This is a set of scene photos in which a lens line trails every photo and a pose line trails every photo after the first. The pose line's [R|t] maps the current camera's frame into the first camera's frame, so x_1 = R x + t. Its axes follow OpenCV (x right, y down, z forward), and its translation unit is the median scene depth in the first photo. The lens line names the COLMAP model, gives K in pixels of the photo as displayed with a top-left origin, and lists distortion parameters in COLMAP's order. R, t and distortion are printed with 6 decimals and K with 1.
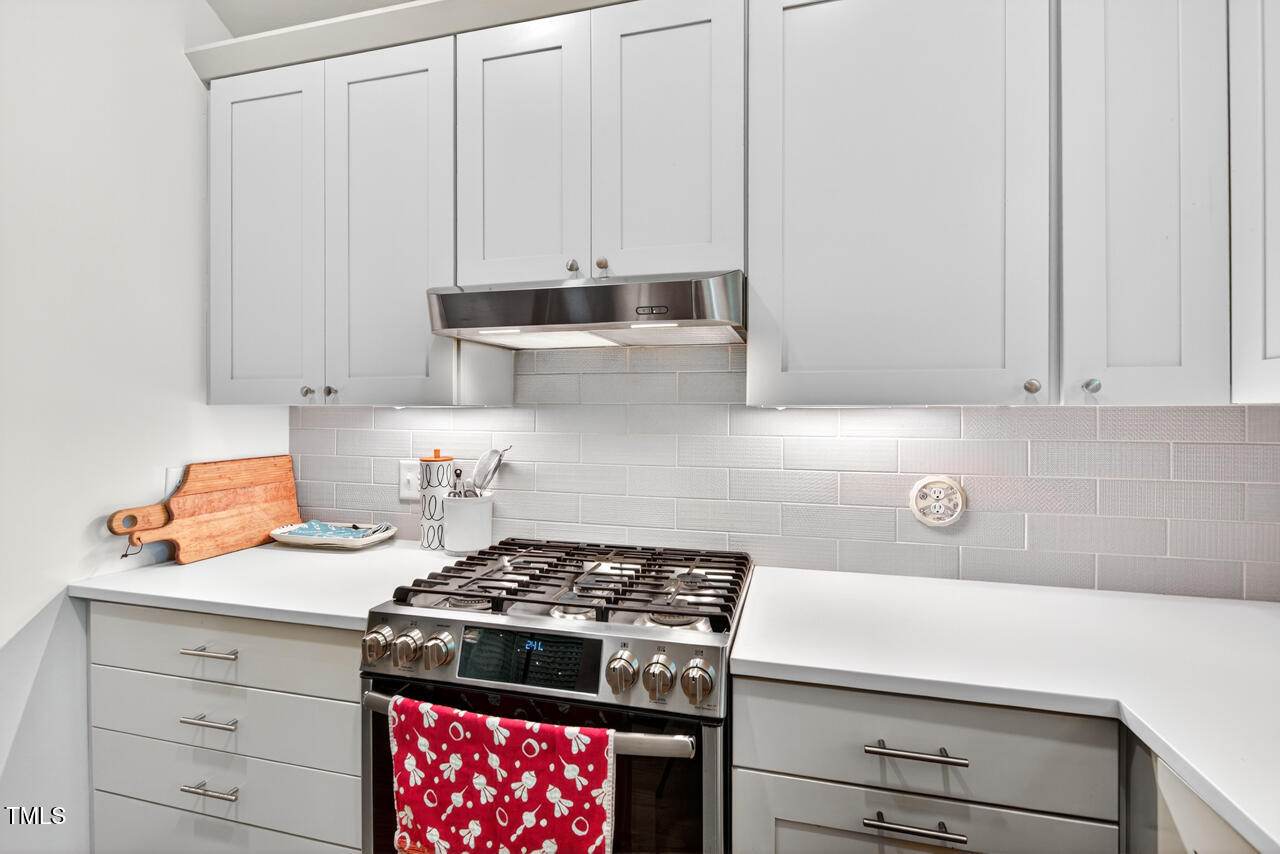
lens RADIAL K [[582.0, 0, 638.8], [0, 582.0, 414.8], [0, 0, 1]] dist [0.000800, -0.000312]
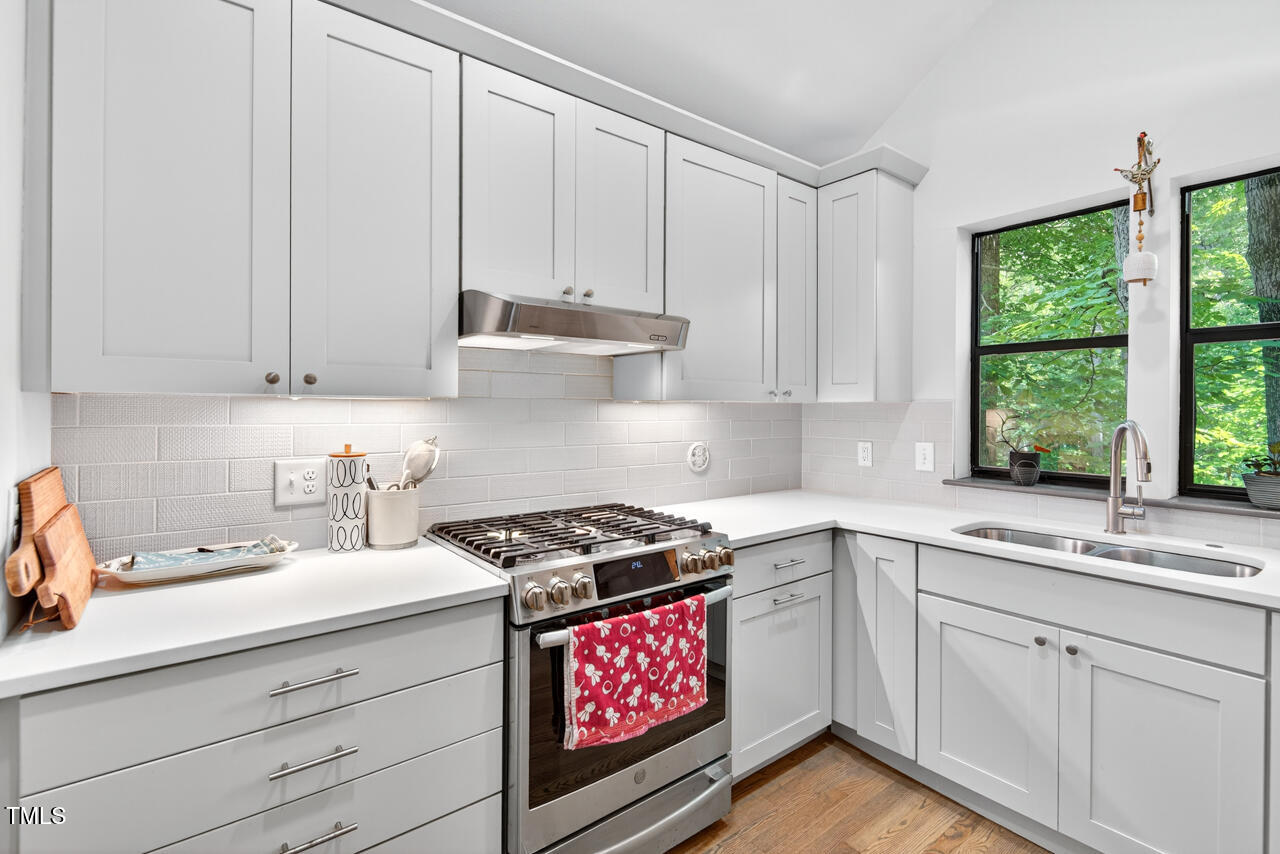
lens RADIAL K [[613.6, 0, 647.6], [0, 613.6, 405.3], [0, 0, 1]] dist [-0.000224, -0.000921]
pose [[0.590736, 0.002090, 0.806862, -1.464500], [-0.001296, 0.999998, -0.001641, -0.001369], [-0.806864, -0.000076, 0.590737, 0.072516]]
